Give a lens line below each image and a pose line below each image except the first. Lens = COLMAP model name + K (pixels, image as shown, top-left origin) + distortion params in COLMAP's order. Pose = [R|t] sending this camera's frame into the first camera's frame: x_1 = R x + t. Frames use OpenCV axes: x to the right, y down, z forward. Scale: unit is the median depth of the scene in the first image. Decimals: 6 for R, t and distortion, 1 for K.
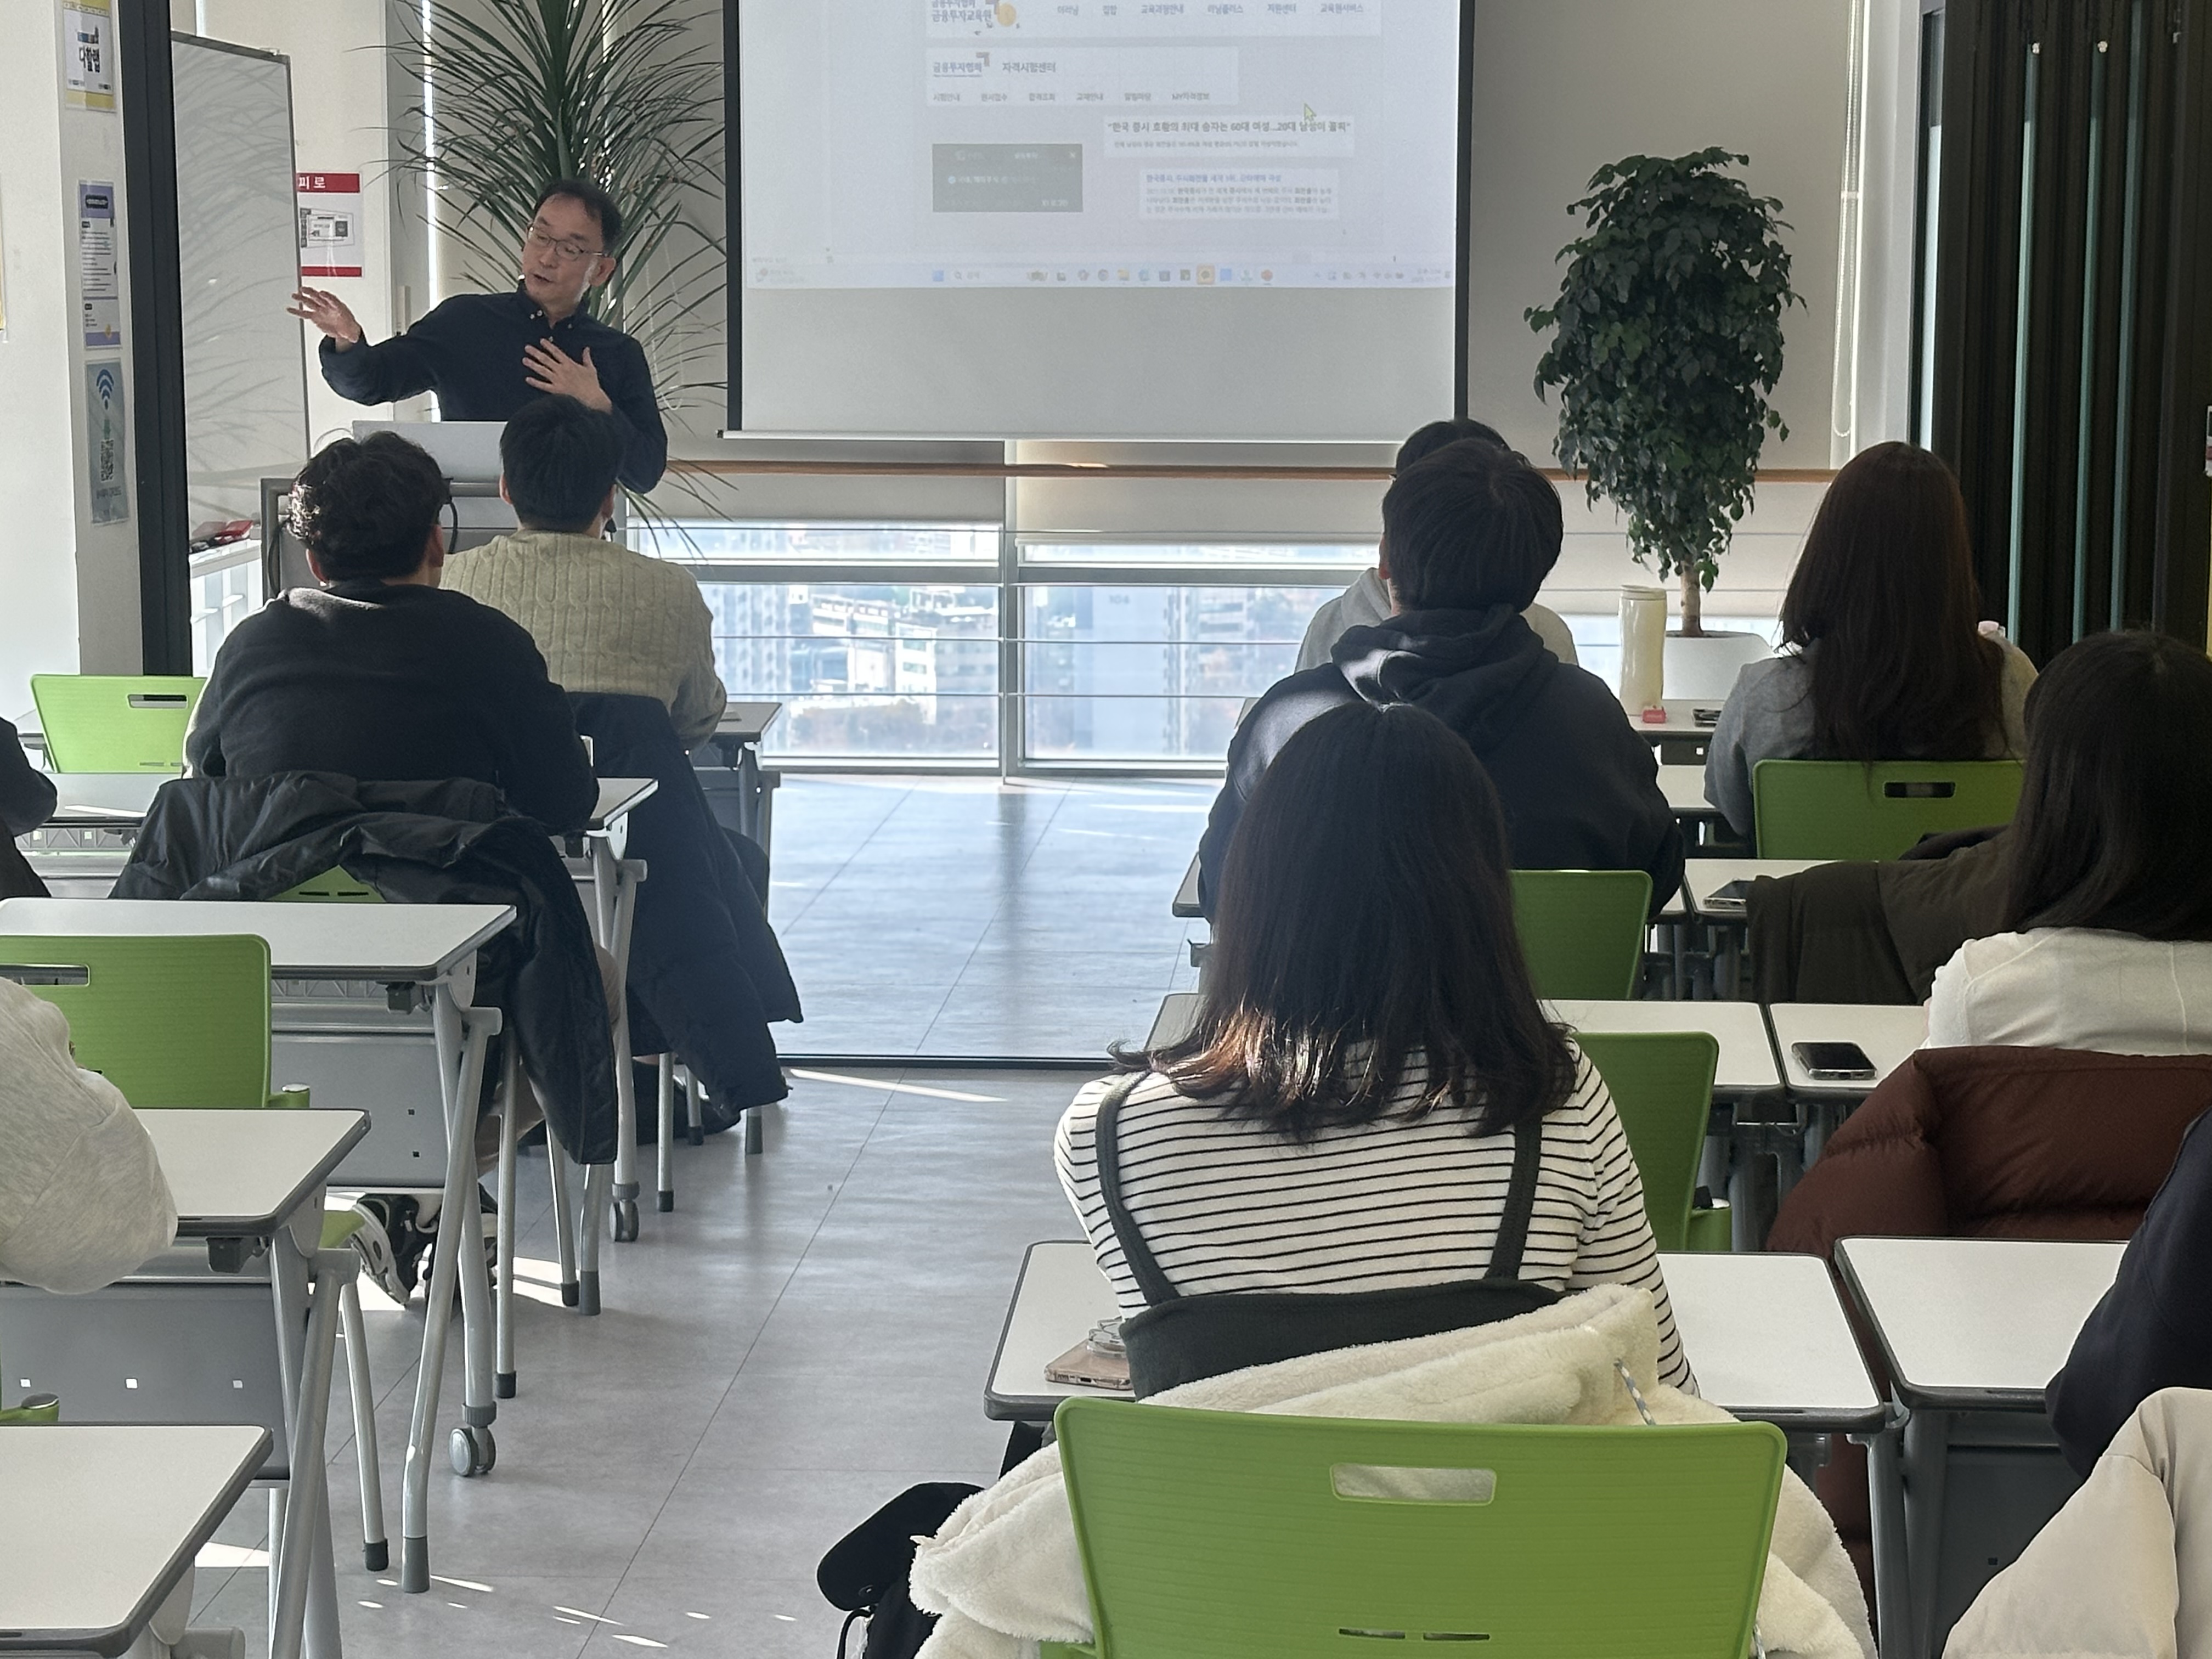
lens RADIAL K [[4338.5, 0, 1106.0], [0, 4338.5, 825.1], [0, 0, 1]] dist [0.123743, 0.000000]
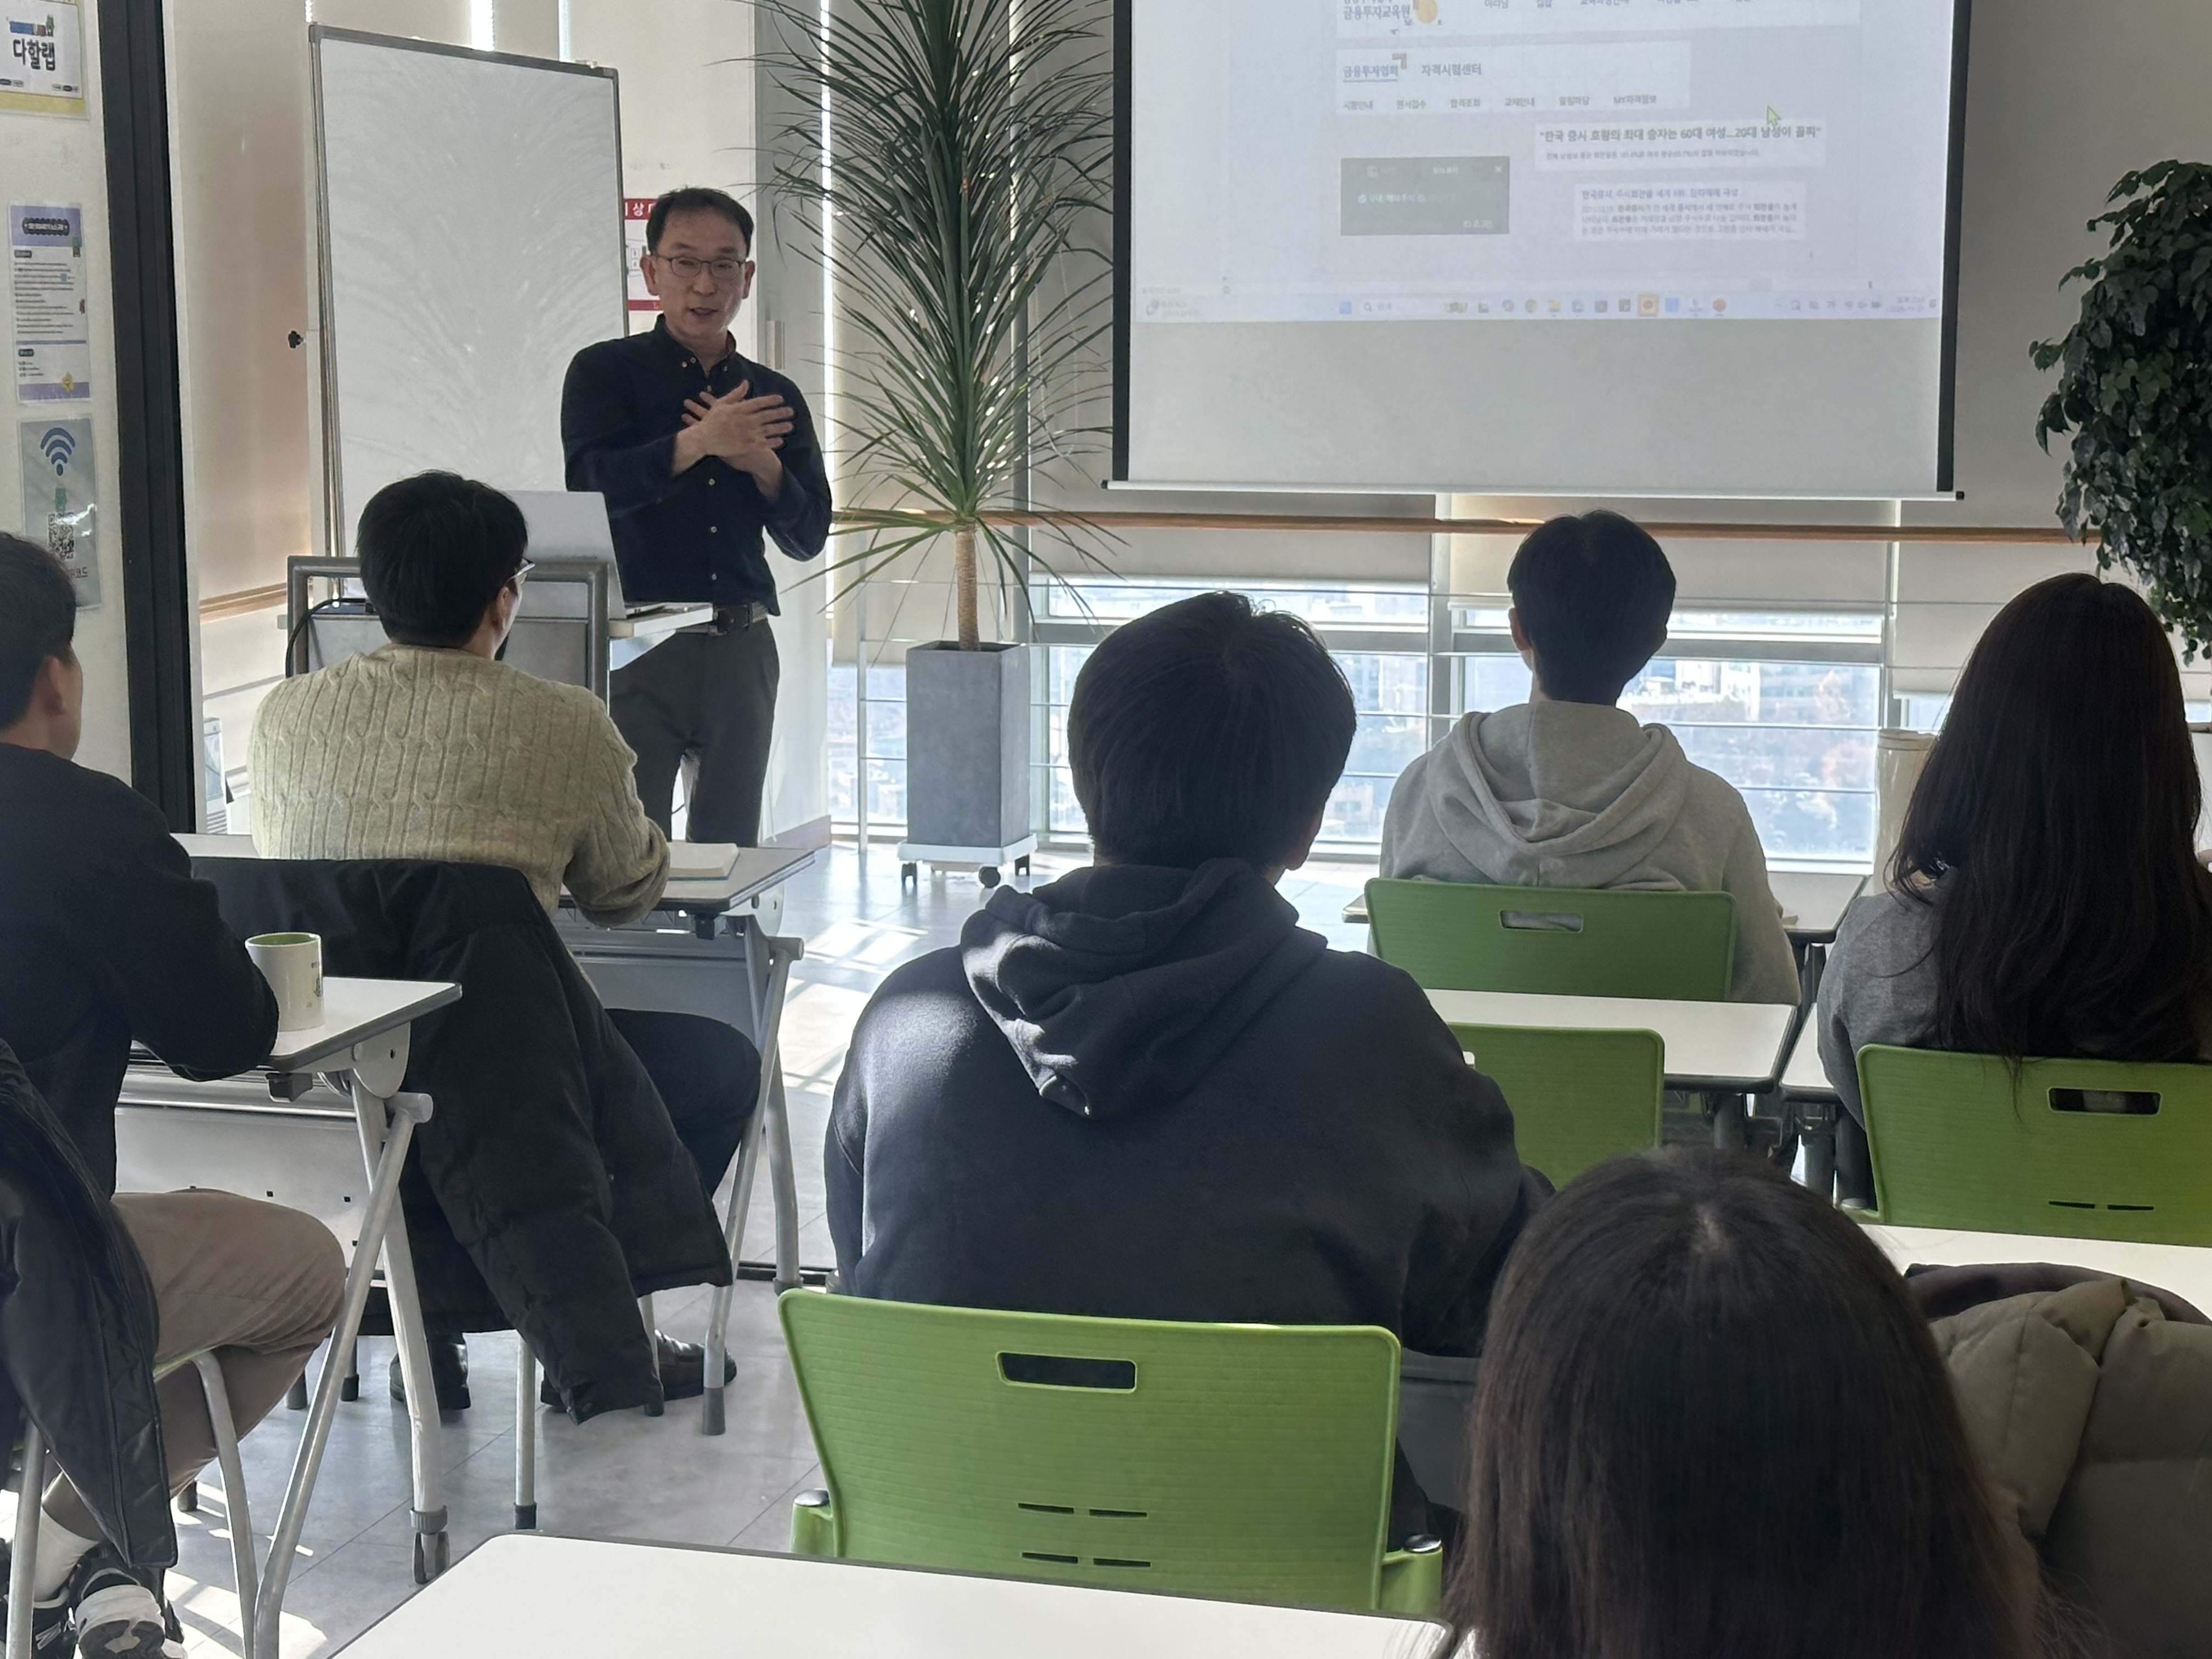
lens RADIAL K [[3944.3, 0, 1106.9], [0, 3944.3, 841.7], [0, 0, 1]] dist [0.111982, 0.000000]
pose [[0.977174, 0.027110, -0.210705, 0.087284], [-0.024774, 0.999599, 0.013721, -0.027474], [0.210993, -0.008188, 0.977453, 0.201939]]
